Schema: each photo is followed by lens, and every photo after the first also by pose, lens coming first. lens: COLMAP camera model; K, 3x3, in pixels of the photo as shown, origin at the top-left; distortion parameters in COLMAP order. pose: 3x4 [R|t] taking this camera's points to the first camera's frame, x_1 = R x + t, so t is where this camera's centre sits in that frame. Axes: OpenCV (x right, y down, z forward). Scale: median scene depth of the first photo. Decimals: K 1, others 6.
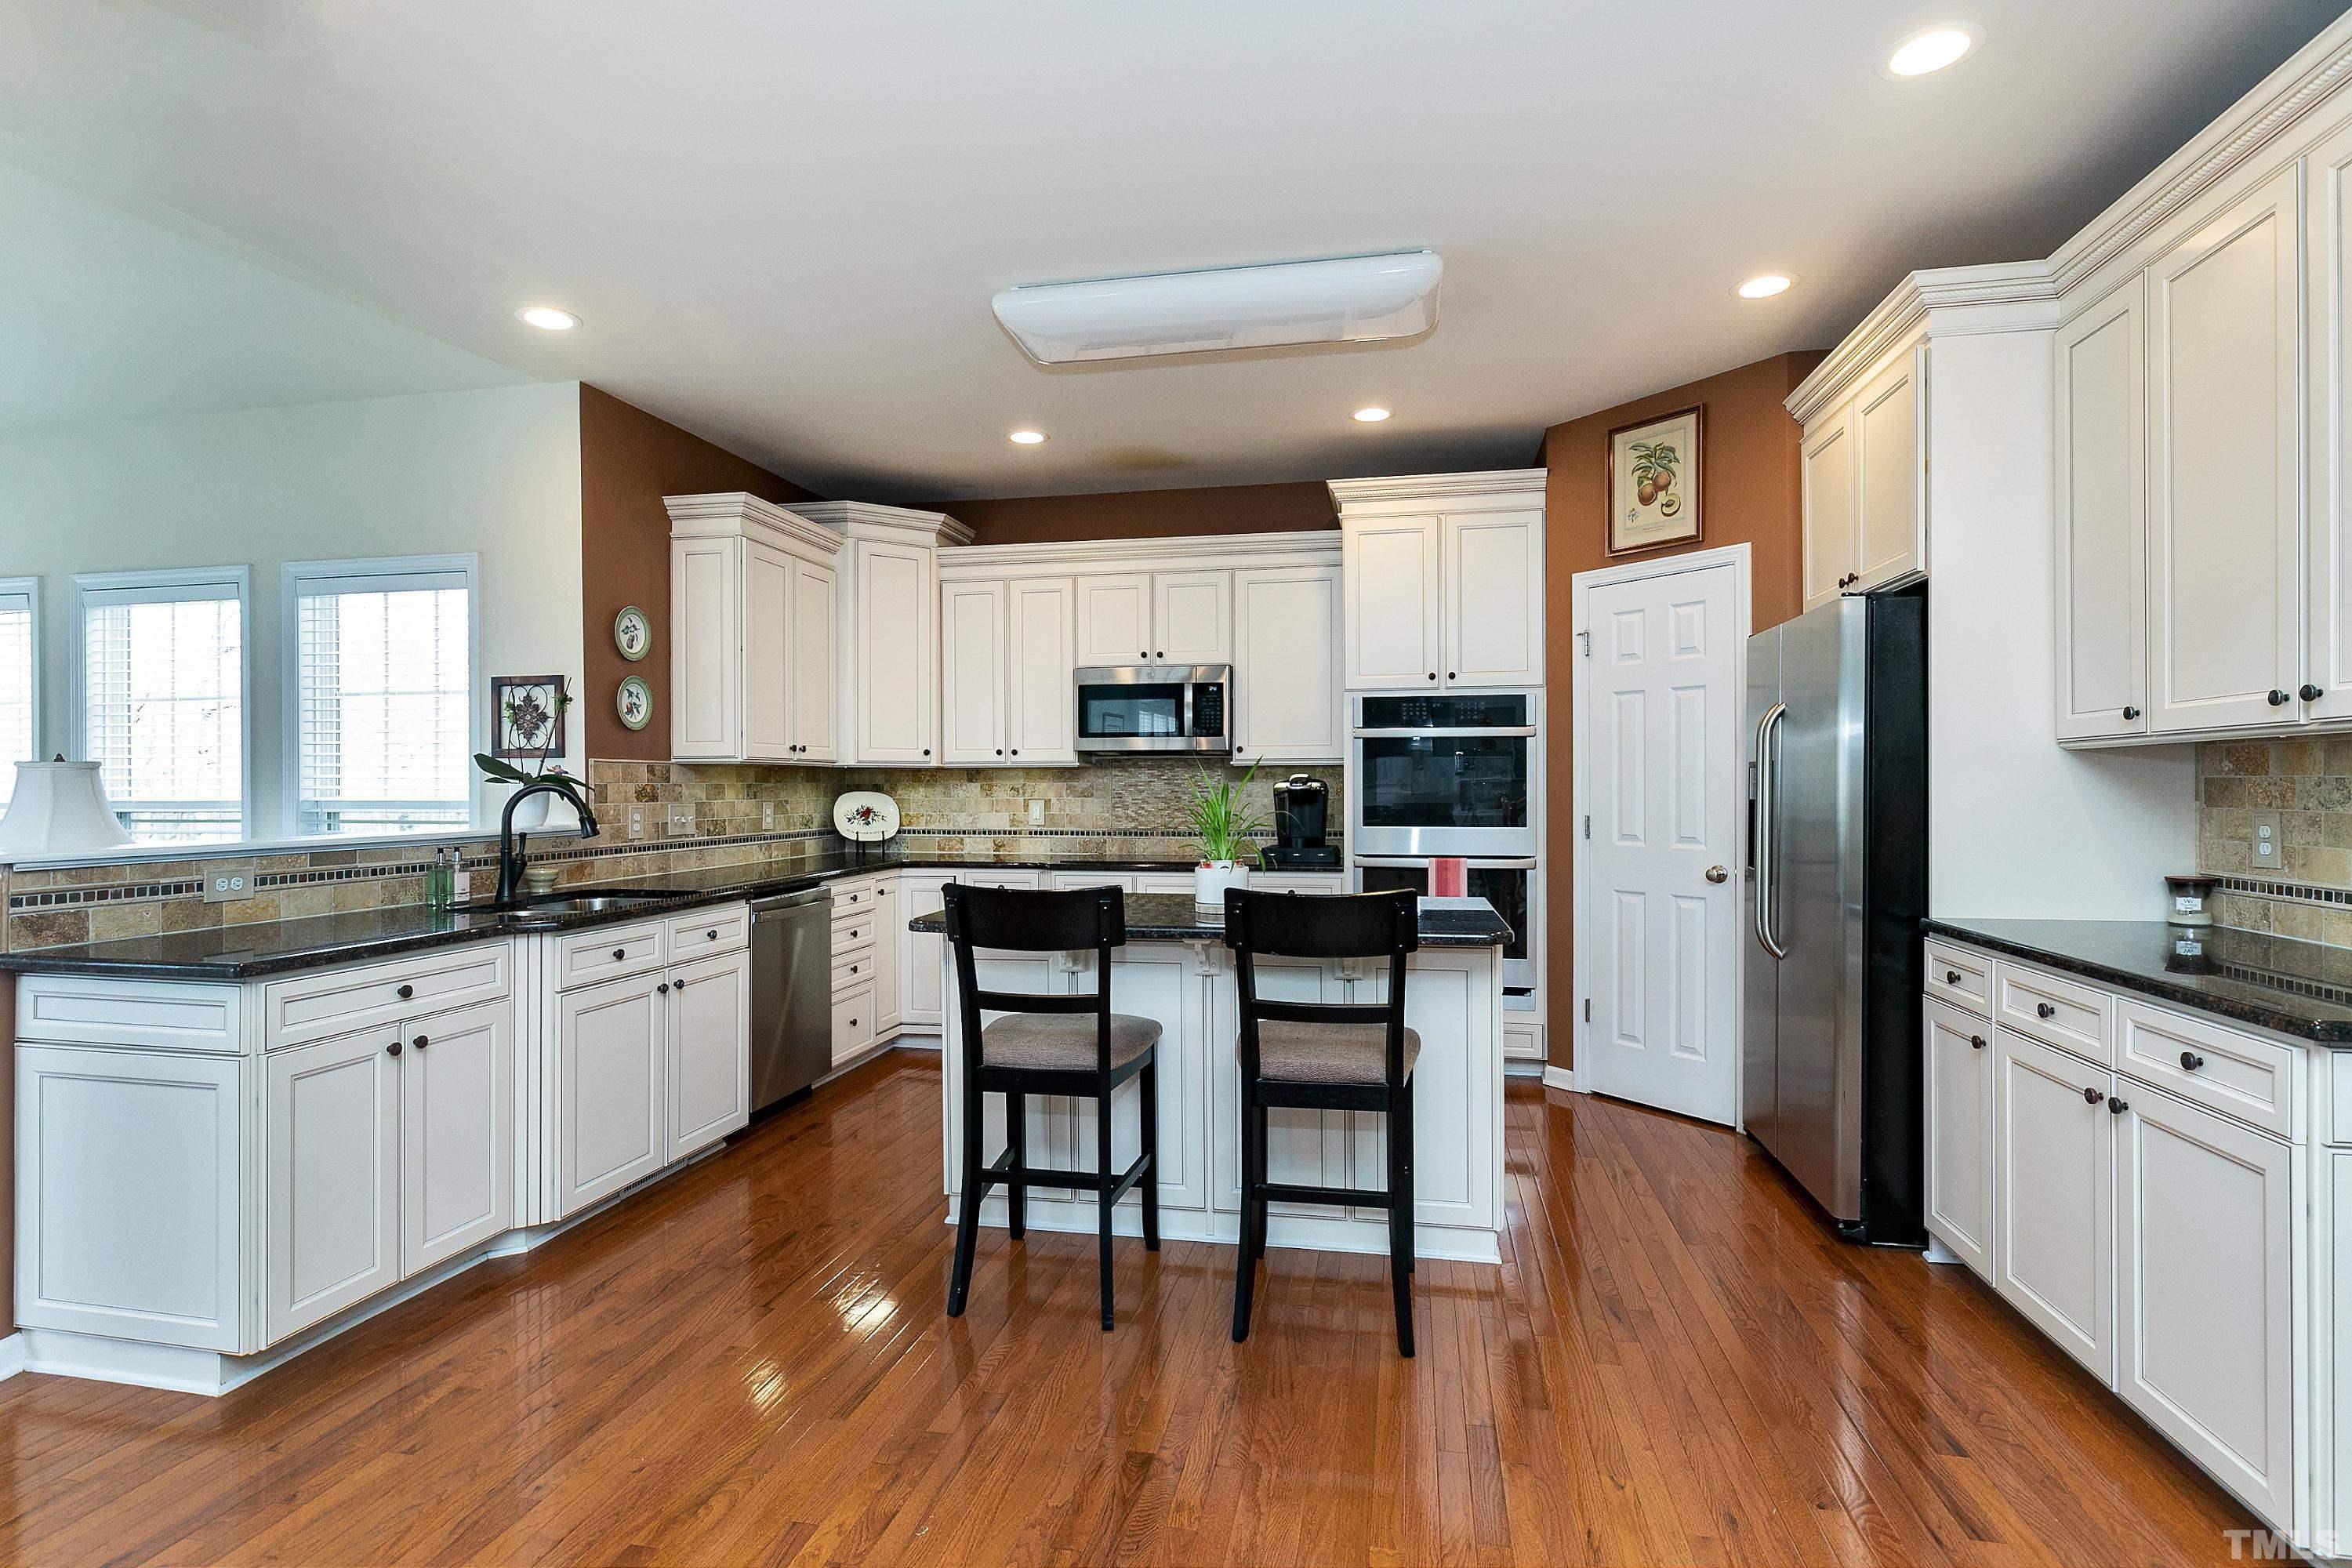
lens RADIAL K [[1168.6, 0, 1169.4], [0, 1168.6, 774.1], [0, 0, 1]] dist [-0.000877, 0.000345]
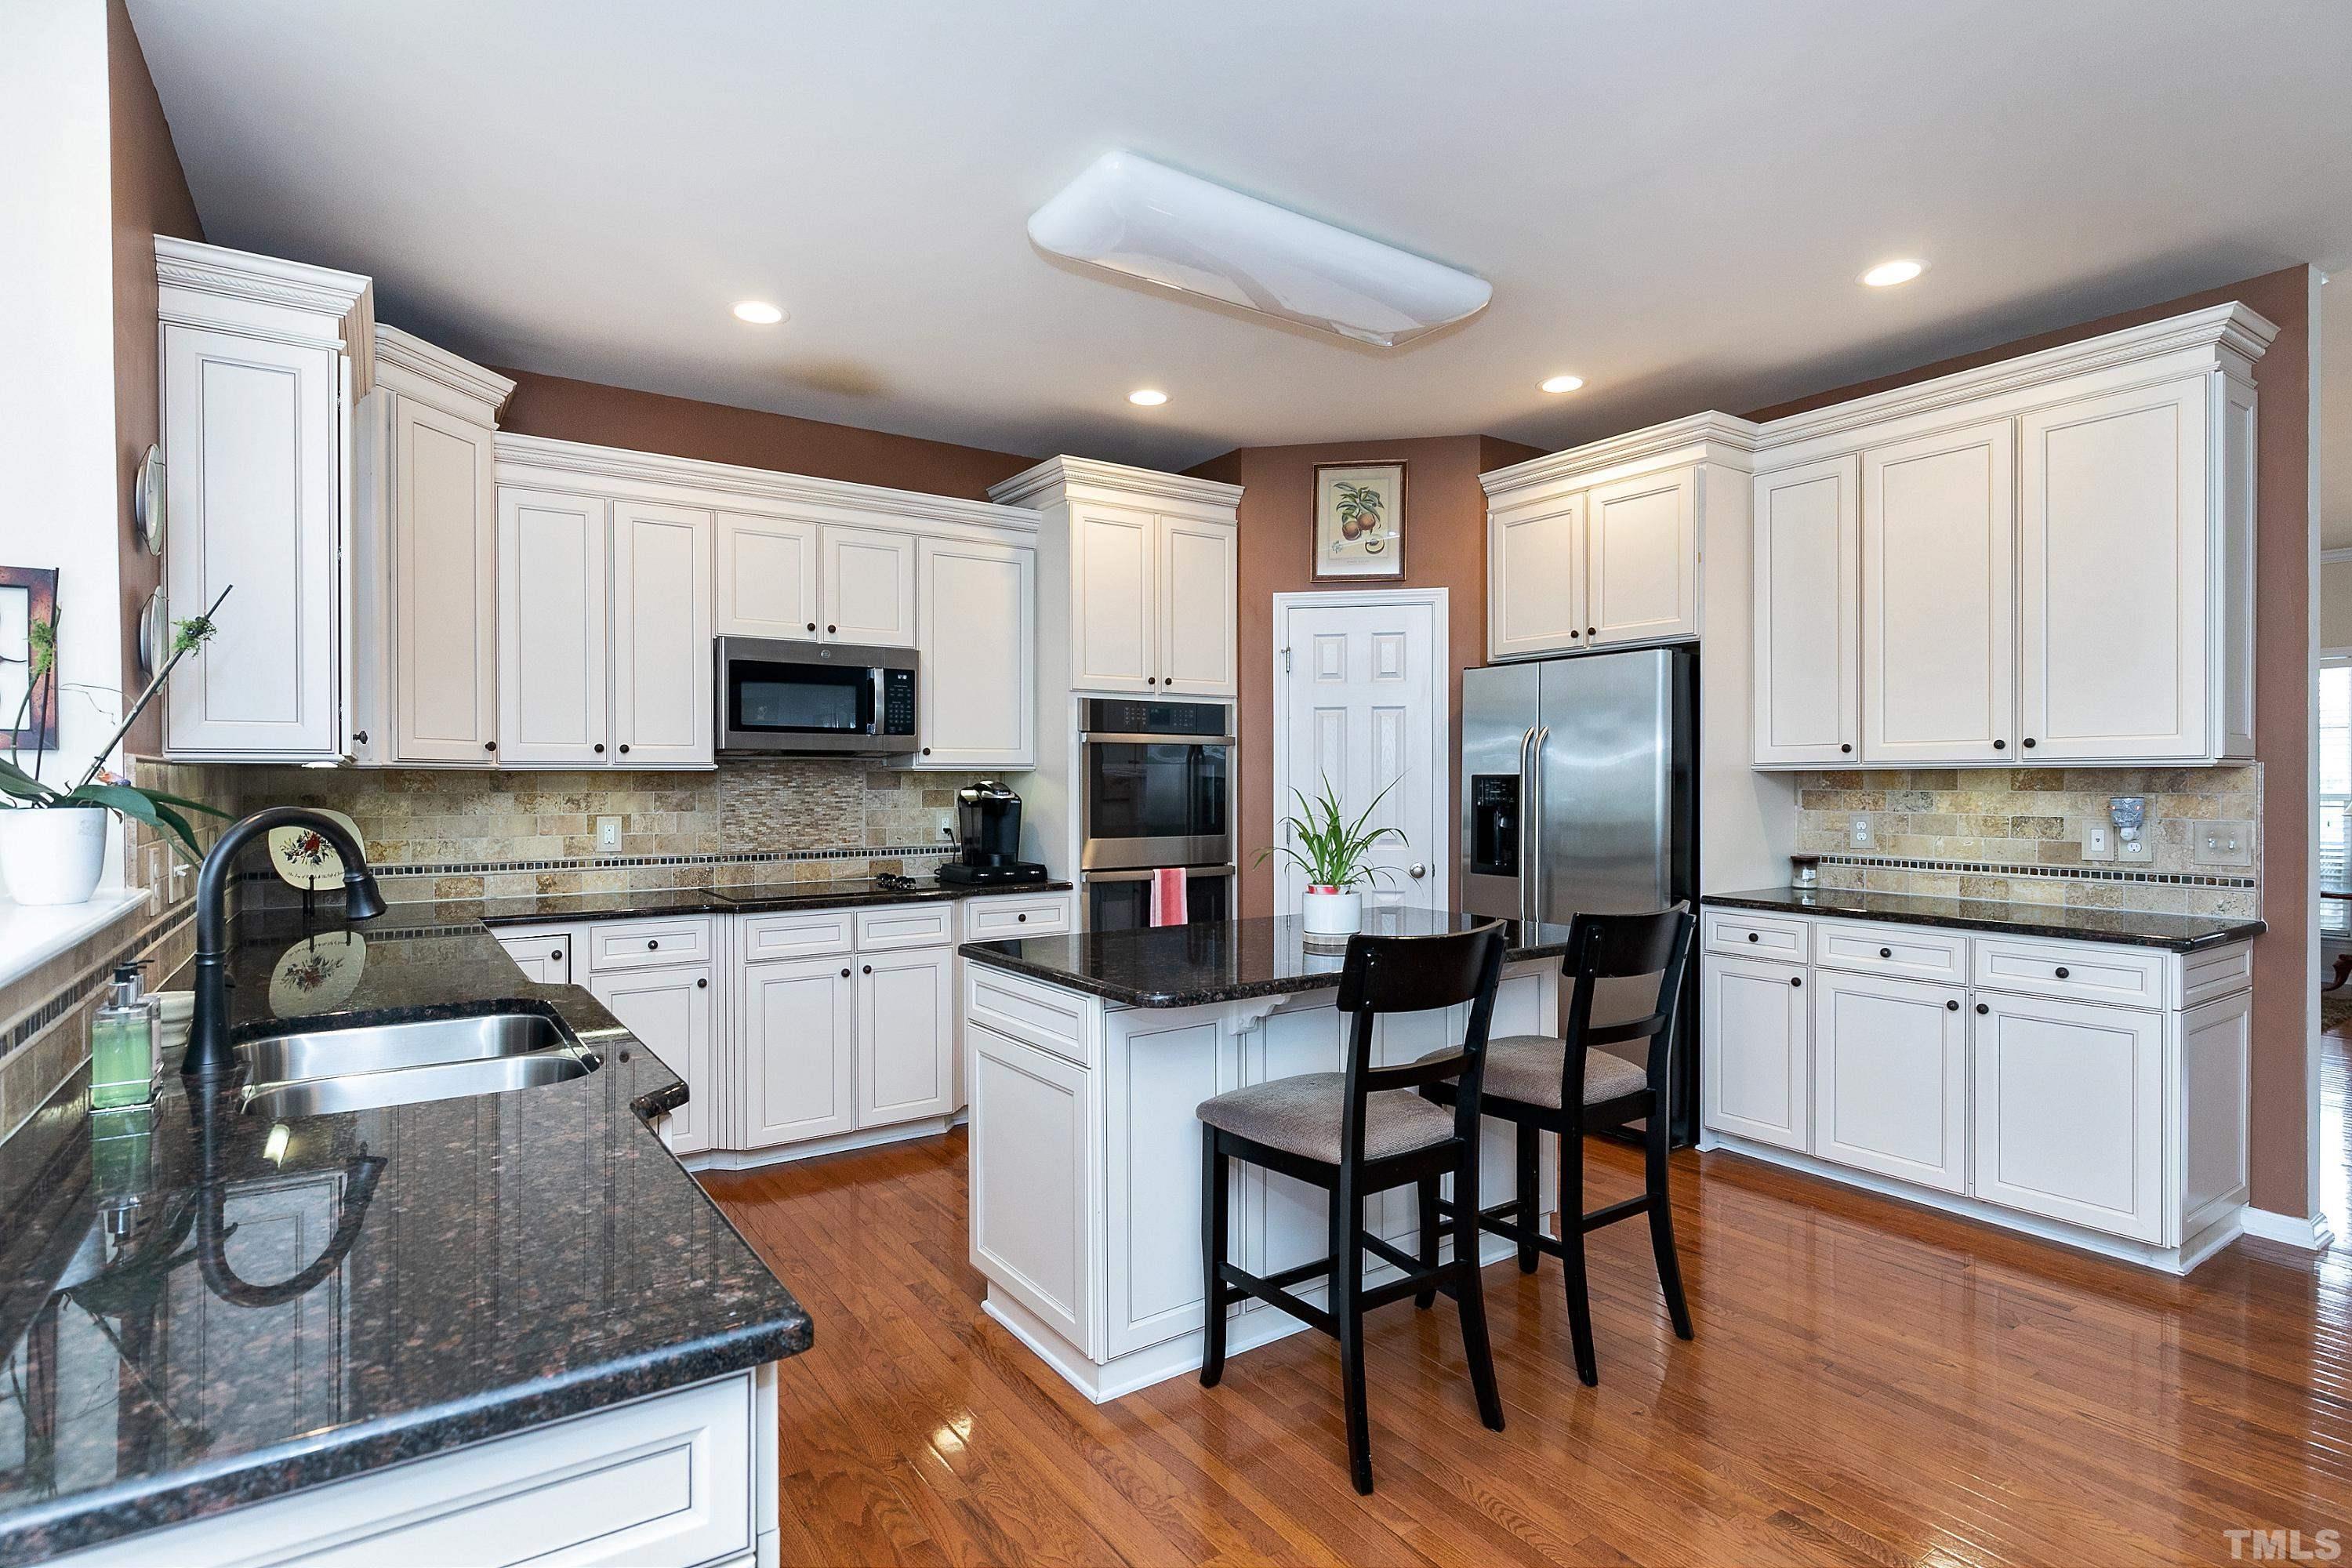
lens RADIAL K [[1168.6, 0, 1200.3], [0, 1168.6, 780.9], [0, 0, 1]] dist [-0.000877, 0.000345]
pose [[0.694732, -0.000157, 0.719269, -0.484927], [-0.007904, 0.999938, 0.007852, -0.009587], [-0.719226, -0.011140, 0.694687, 0.327967]]
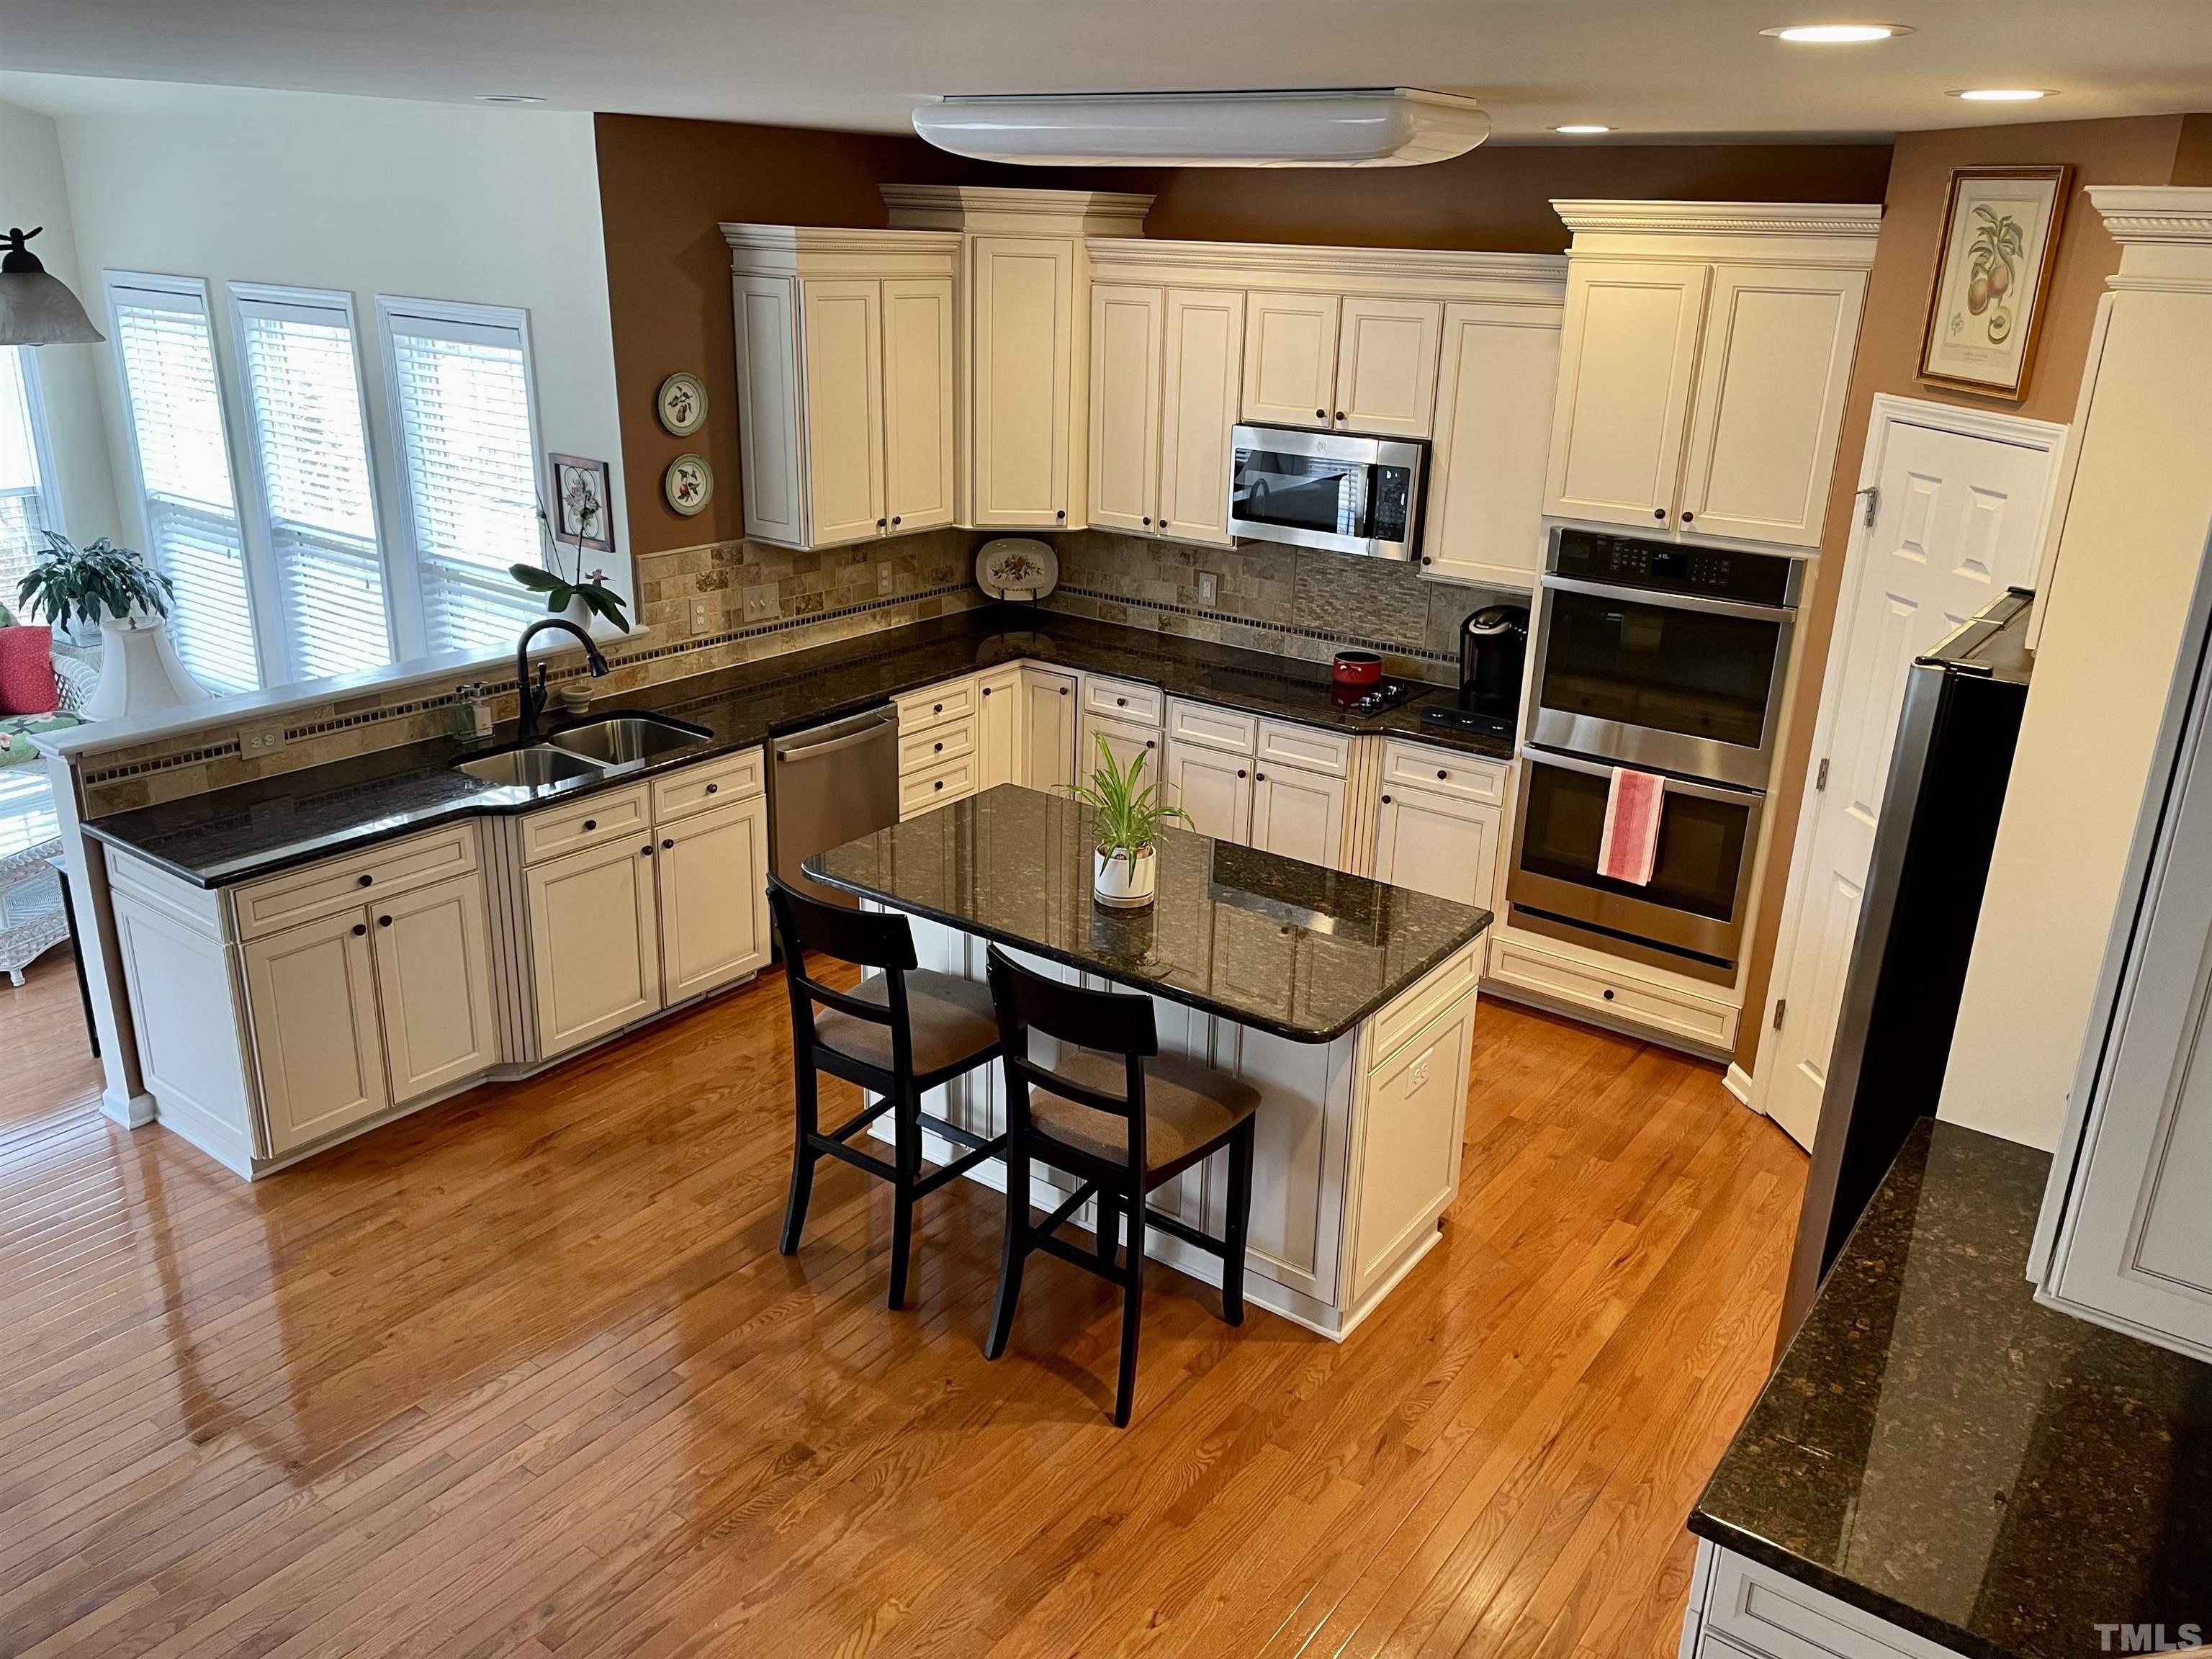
lens RADIAL K [[1675.3, 0, 1141.0], [0, 1675.3, 812.0], [0, 0, 1]] dist [0.019052, -0.020417]
pose [[0.910681, 0.165245, -0.378620, 0.384367], [-0.026668, 0.938118, 0.345288, -0.277574], [0.412248, -0.304351, 0.858733, -0.038214]]
